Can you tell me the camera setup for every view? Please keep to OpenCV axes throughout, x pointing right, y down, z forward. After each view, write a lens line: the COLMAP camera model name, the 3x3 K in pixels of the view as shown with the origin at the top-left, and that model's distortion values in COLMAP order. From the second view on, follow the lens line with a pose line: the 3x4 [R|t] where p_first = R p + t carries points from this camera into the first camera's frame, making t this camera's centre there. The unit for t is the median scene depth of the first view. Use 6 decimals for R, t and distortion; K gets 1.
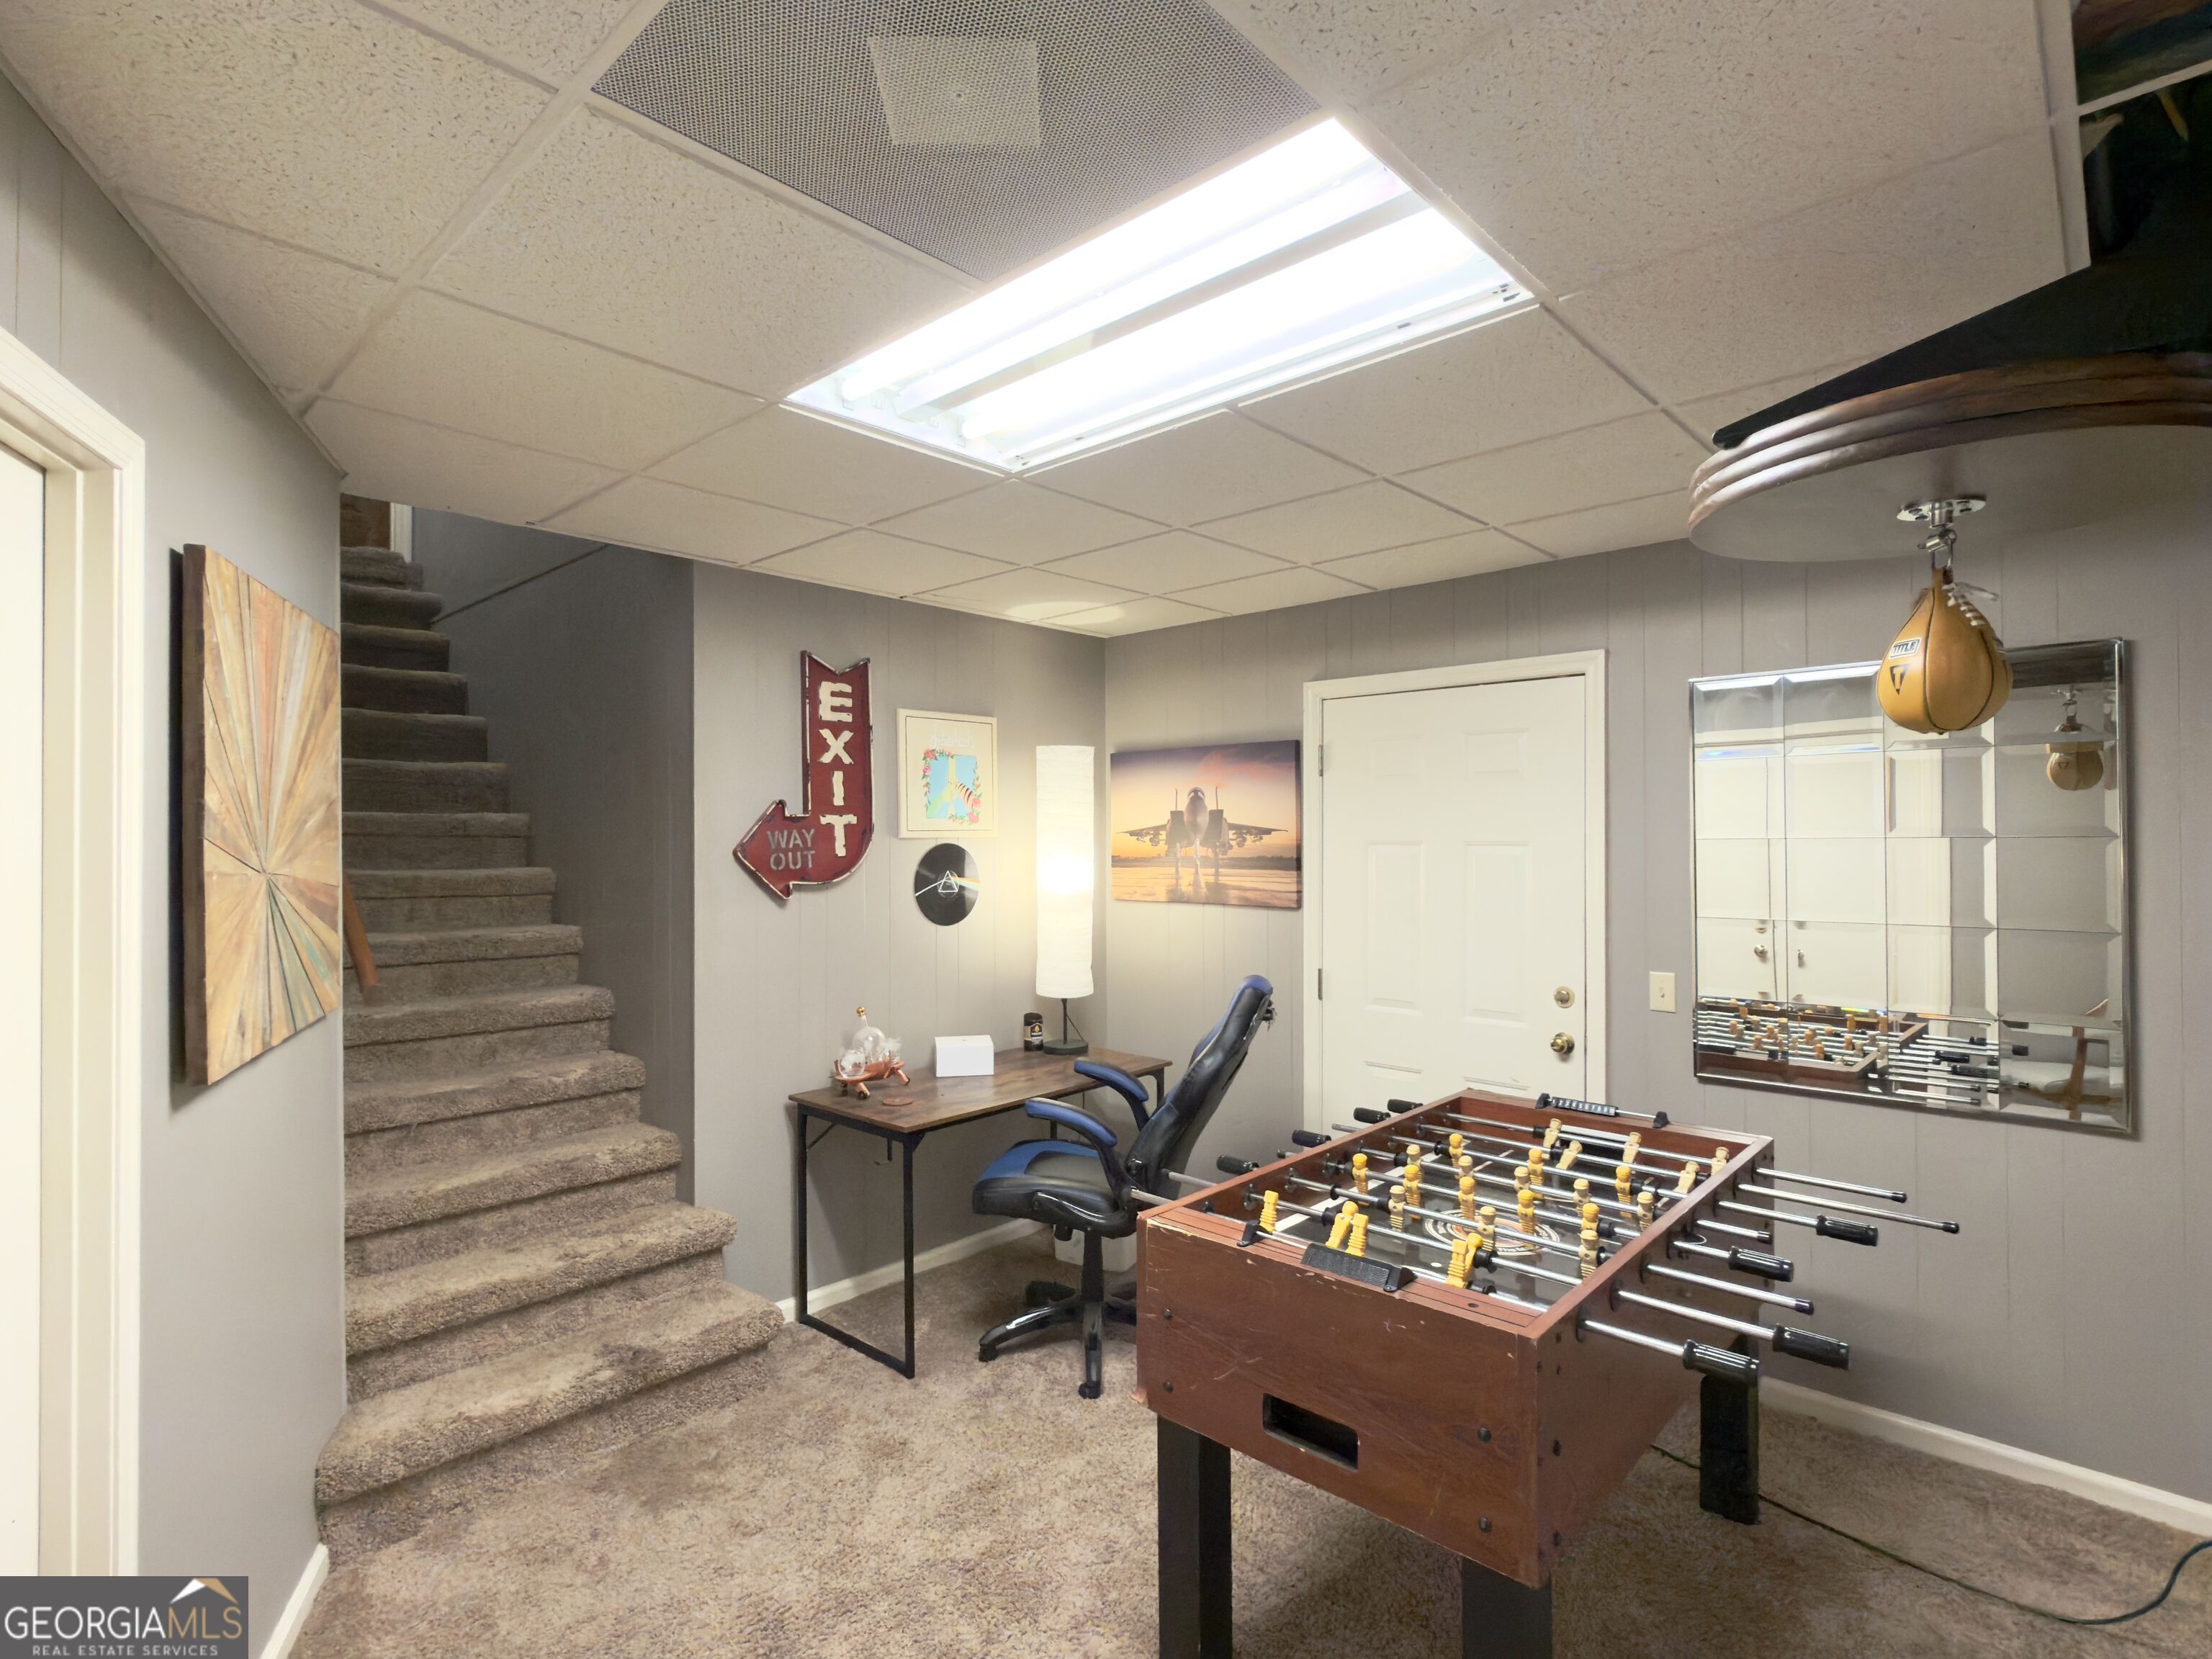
lens RADIAL K [[1103.2, 0, 1100.1], [0, 1103.2, 835.0], [0, 0, 1]] dist [-0.000466, 0.000800]
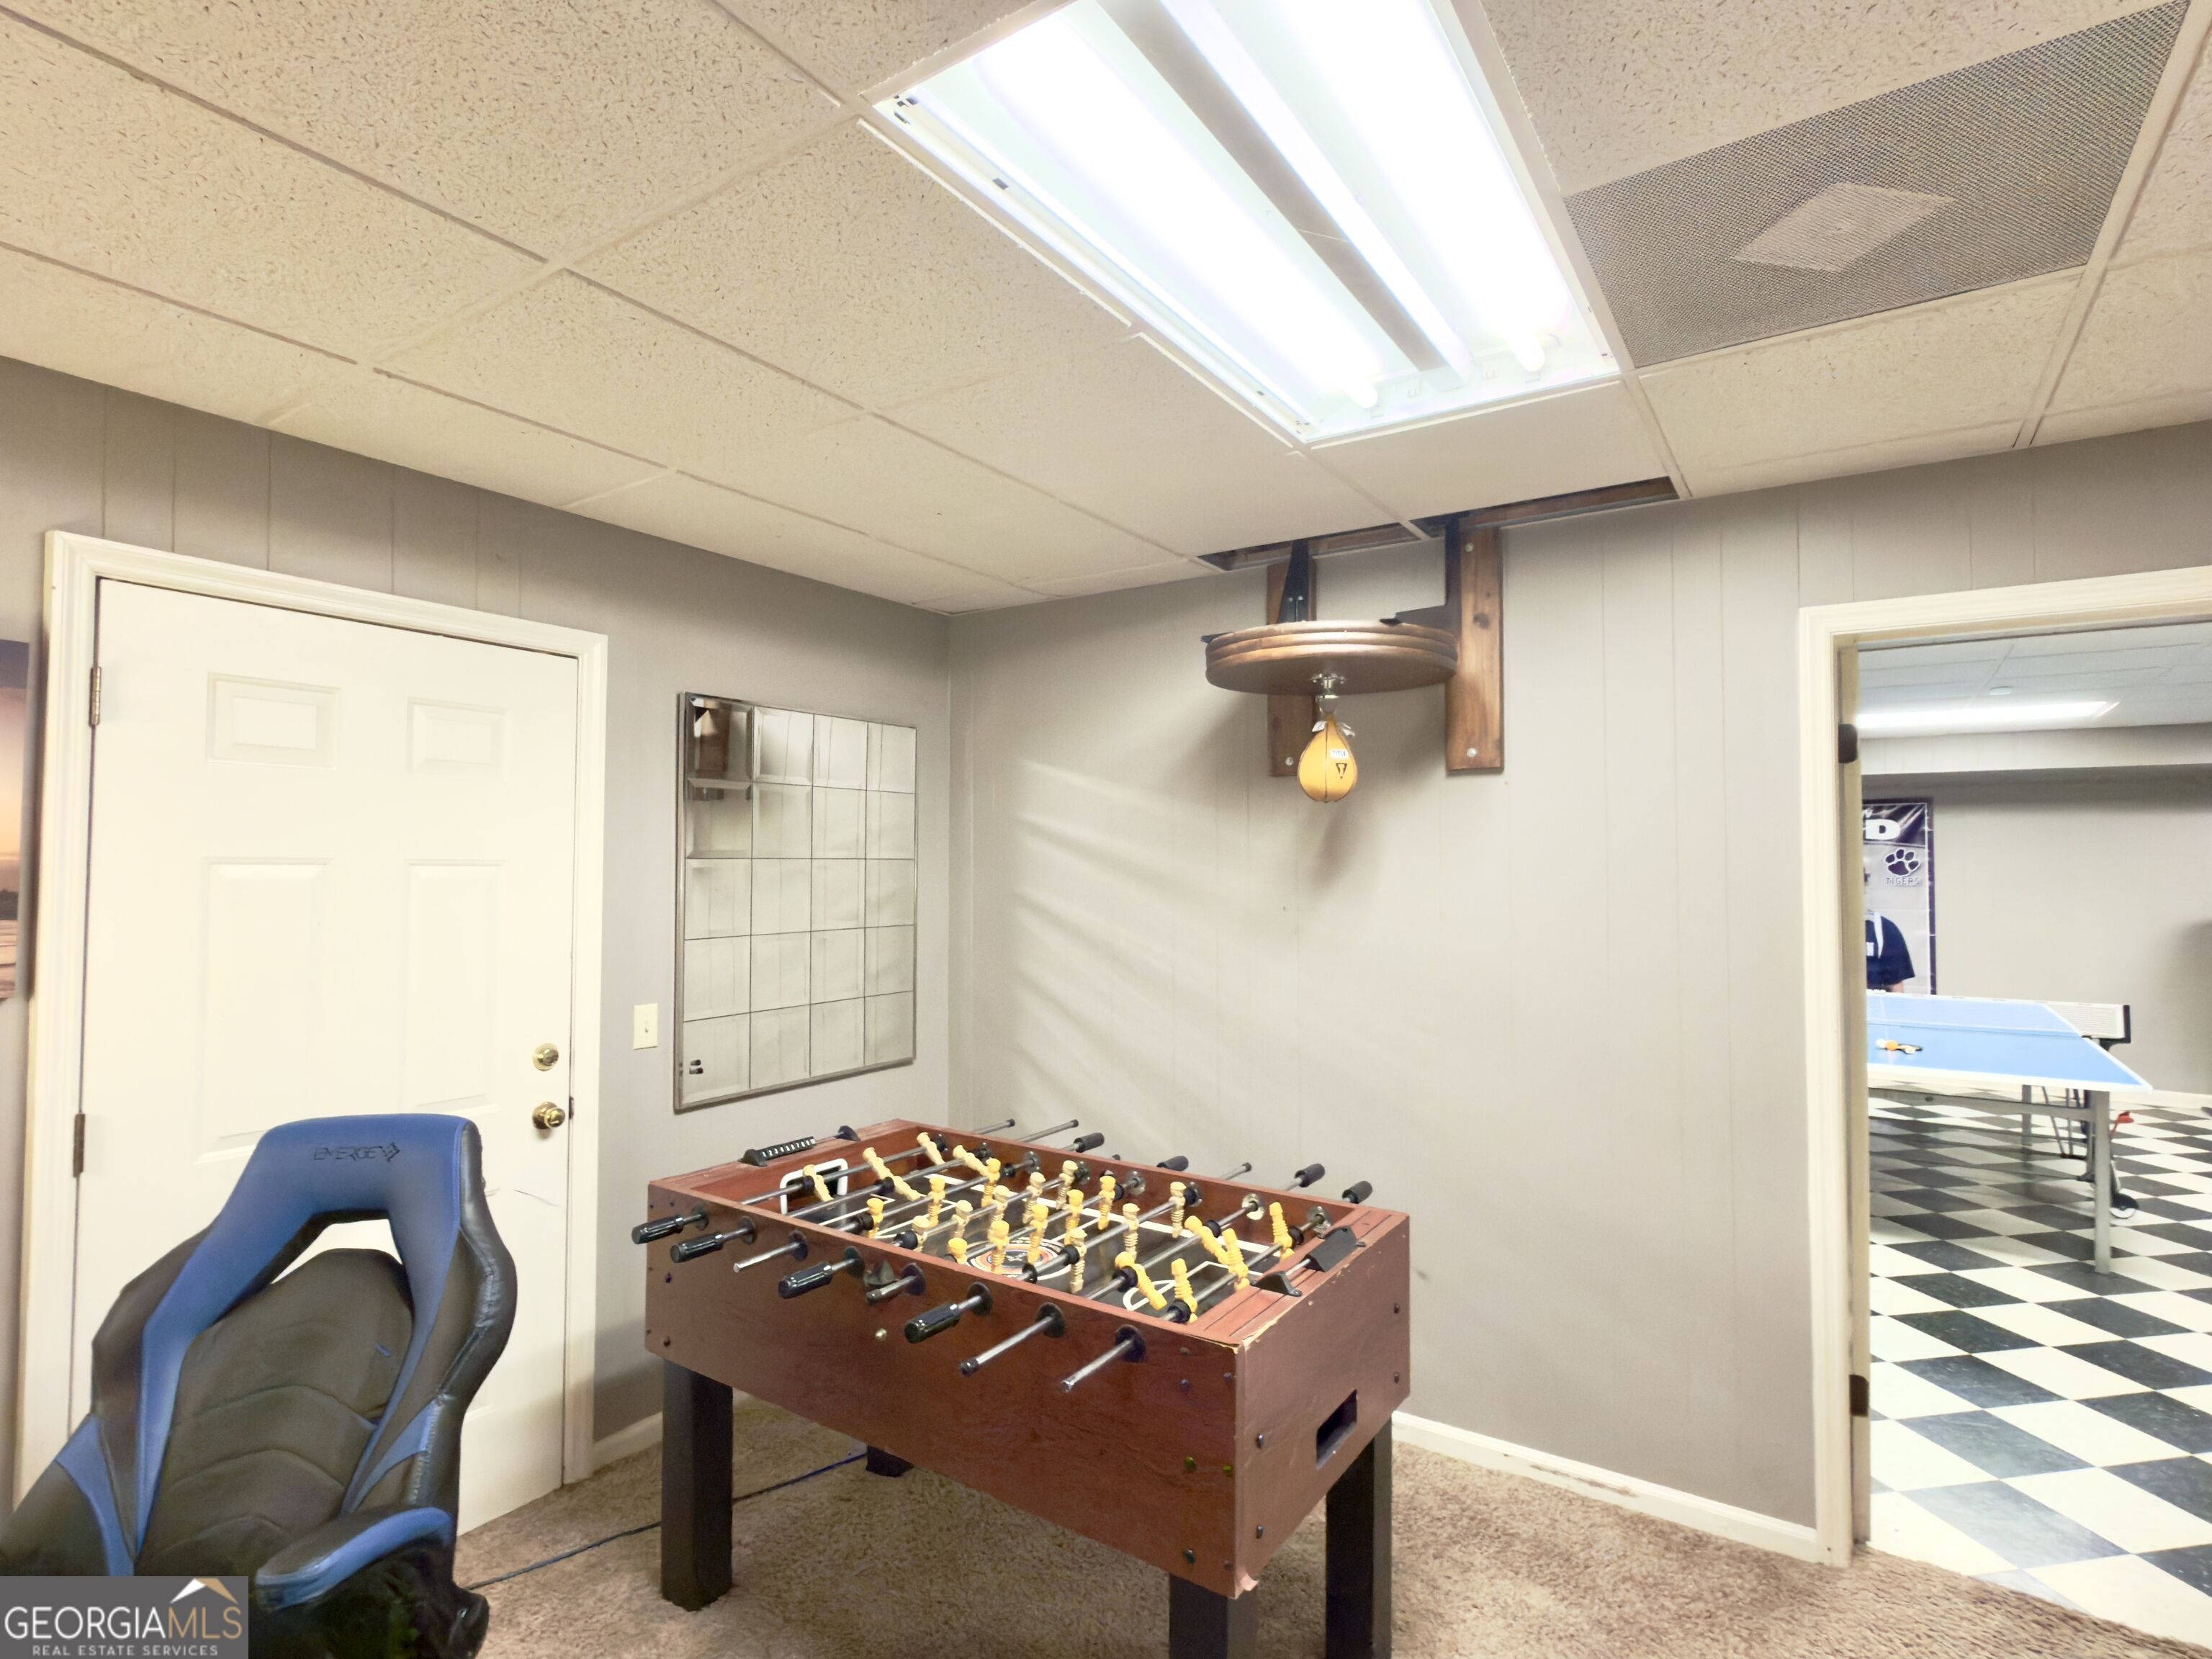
lens RADIAL K [[1103.2, 0, 1100.2], [0, 1103.2, 833.0], [0, 0, 1]] dist [-0.000466, 0.000800]
pose [[-0.157599, 0.032054, 0.986983, -0.366434], [-0.007956, 0.999399, -0.033728, 0.008186], [-0.987471, -0.013168, -0.157249, 0.625837]]
